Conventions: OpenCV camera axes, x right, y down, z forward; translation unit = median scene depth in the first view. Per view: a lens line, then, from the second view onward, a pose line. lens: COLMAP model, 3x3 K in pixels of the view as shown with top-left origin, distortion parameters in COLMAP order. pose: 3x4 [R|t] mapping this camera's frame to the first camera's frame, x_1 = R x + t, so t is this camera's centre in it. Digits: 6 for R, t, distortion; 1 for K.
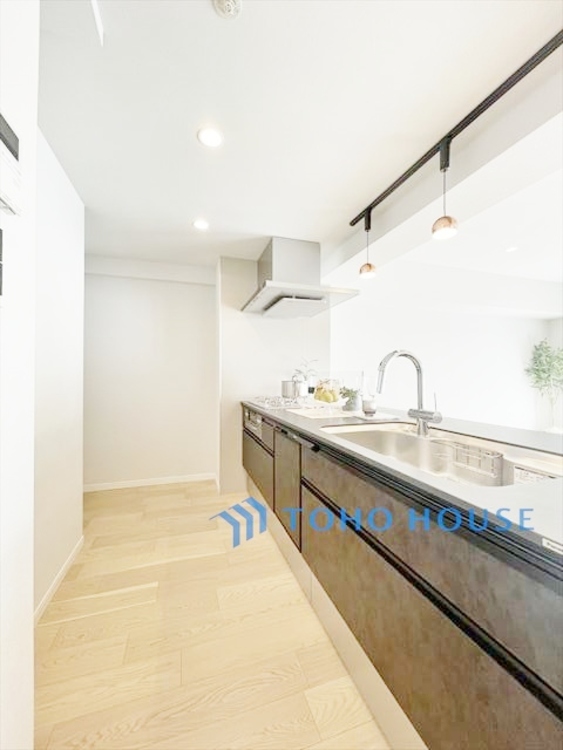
lens RADIAL K [[304.4, 0, 279.8], [0, 304.4, 373.5], [0, 0, 1]] dist [0.001618, -0.000032]
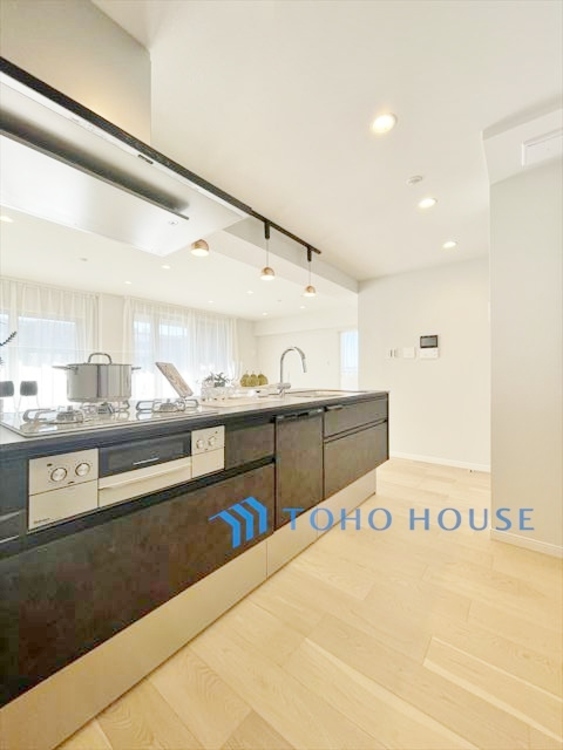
lens RADIAL K [[304.4, 0, 278.6], [0, 304.4, 374.2], [0, 0, 1]] dist [0.001618, -0.000032]
pose [[-0.552576, -0.000920, 0.833462, -0.804577], [-0.000613, 1.000000, 0.000697, 0.059158], [-0.833462, -0.000125, -0.552577, 1.689724]]
